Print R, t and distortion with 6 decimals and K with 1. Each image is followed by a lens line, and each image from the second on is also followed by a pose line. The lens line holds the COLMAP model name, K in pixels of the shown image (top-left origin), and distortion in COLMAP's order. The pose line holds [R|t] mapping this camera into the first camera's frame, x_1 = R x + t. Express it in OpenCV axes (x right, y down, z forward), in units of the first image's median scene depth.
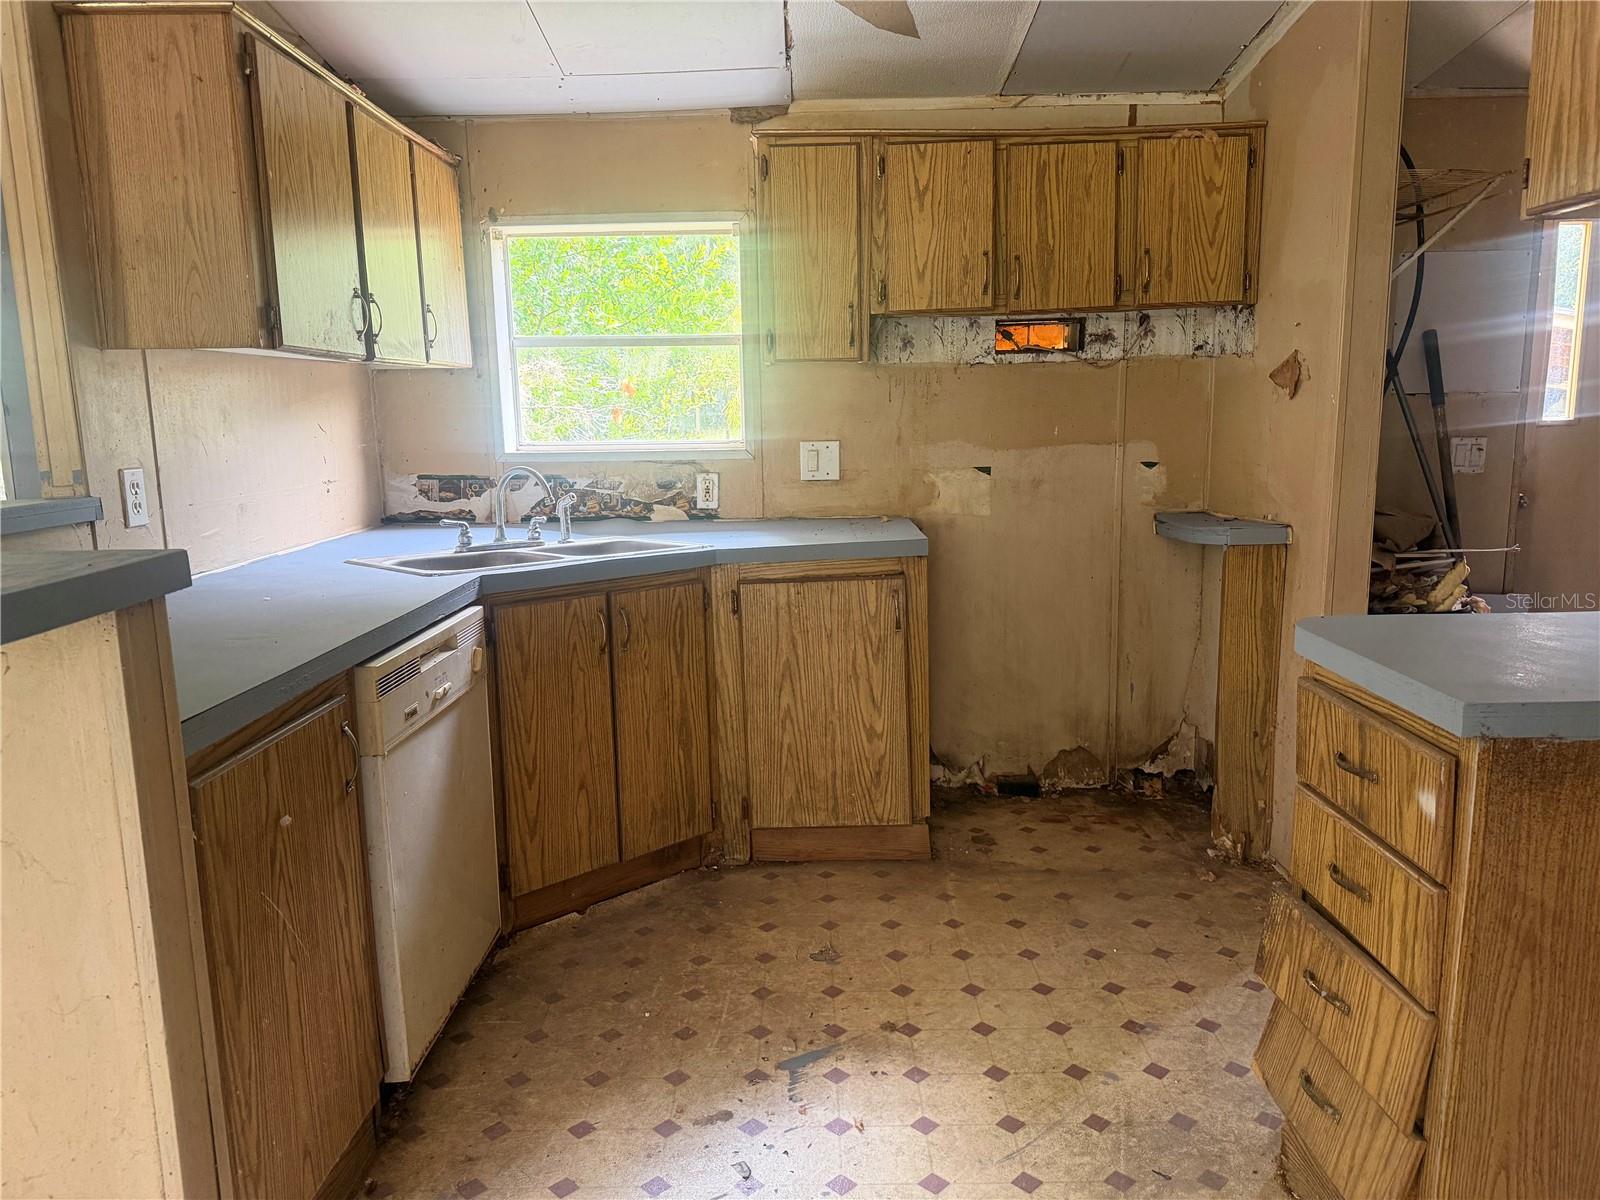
lens RADIAL K [[1114.7, 0, 802.6], [0, 1114.7, 605.3], [0, 0, 1]] dist [0.152775, -0.259494]
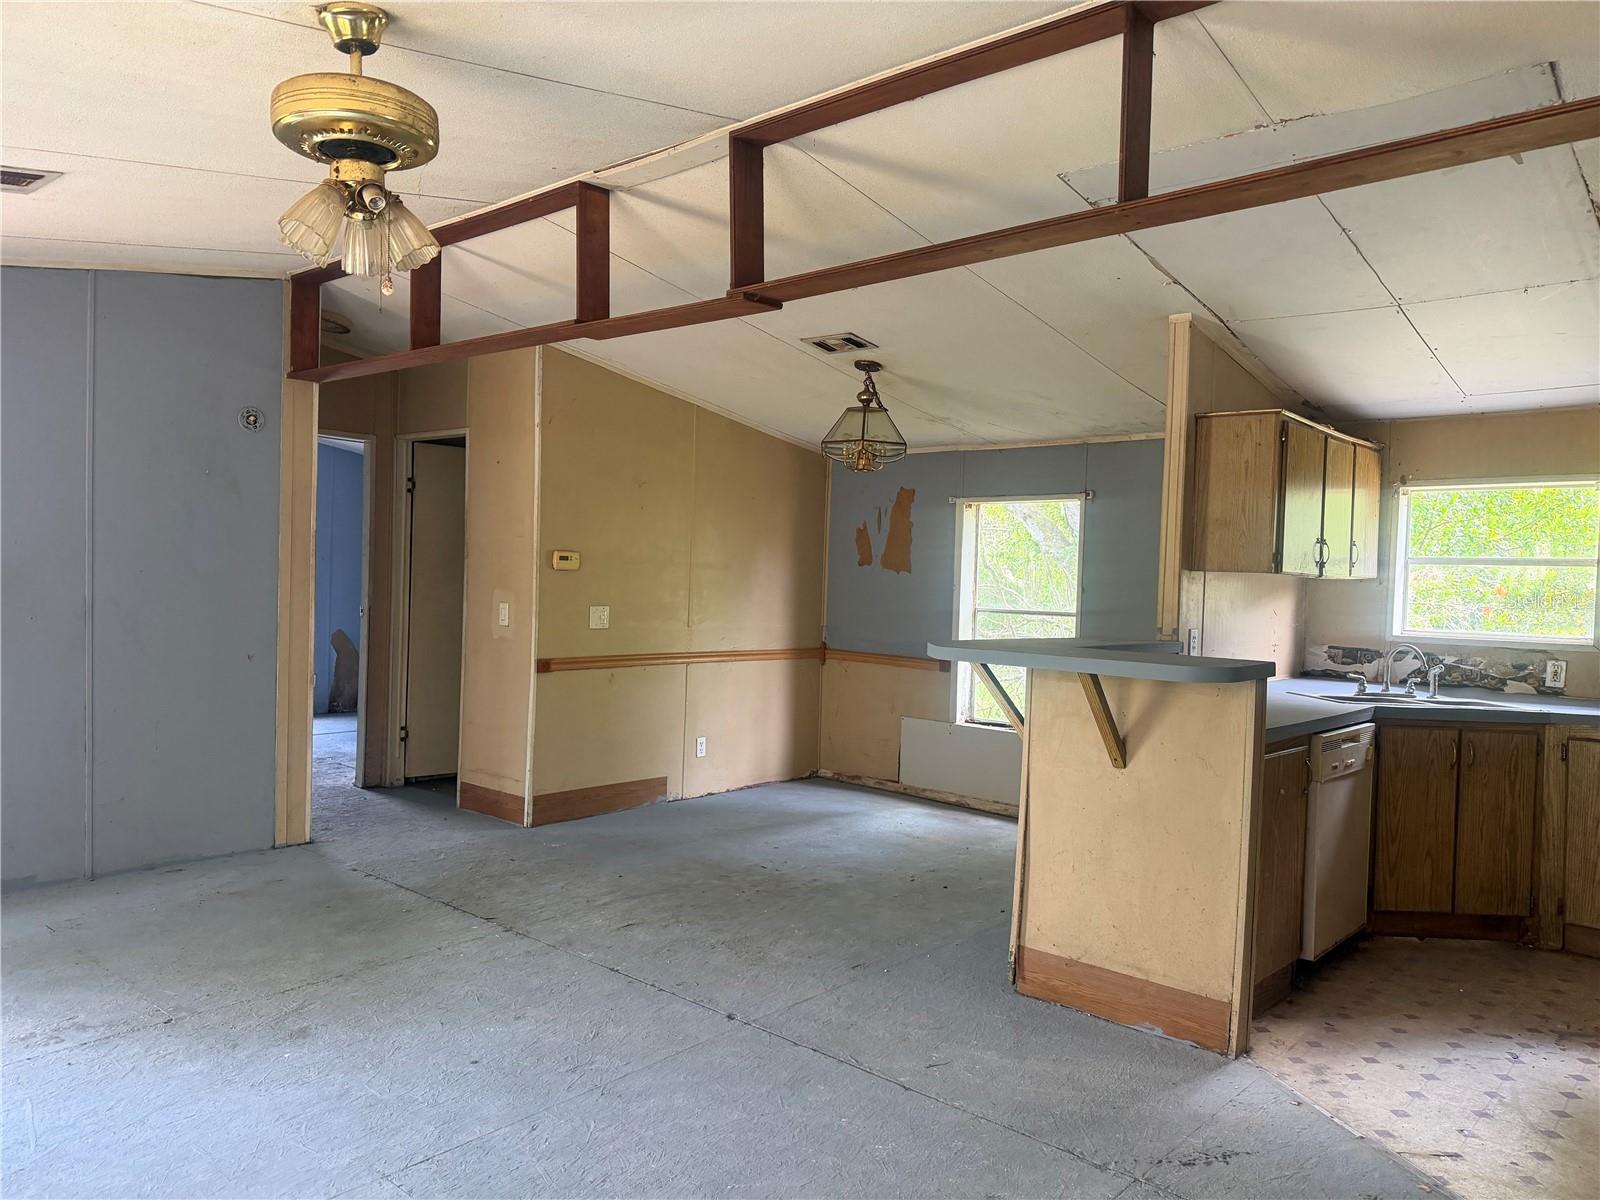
lens RADIAL K [[1129.1, 0, 809.5], [0, 1129.1, 611.1], [0, 0, 1]] dist [0.037602, -0.041986]
pose [[0.755771, 0.059168, -0.652157, 0.141660], [-0.155450, 0.983652, -0.090905, 0.097863], [0.636117, 0.170081, 0.752614, -0.682011]]
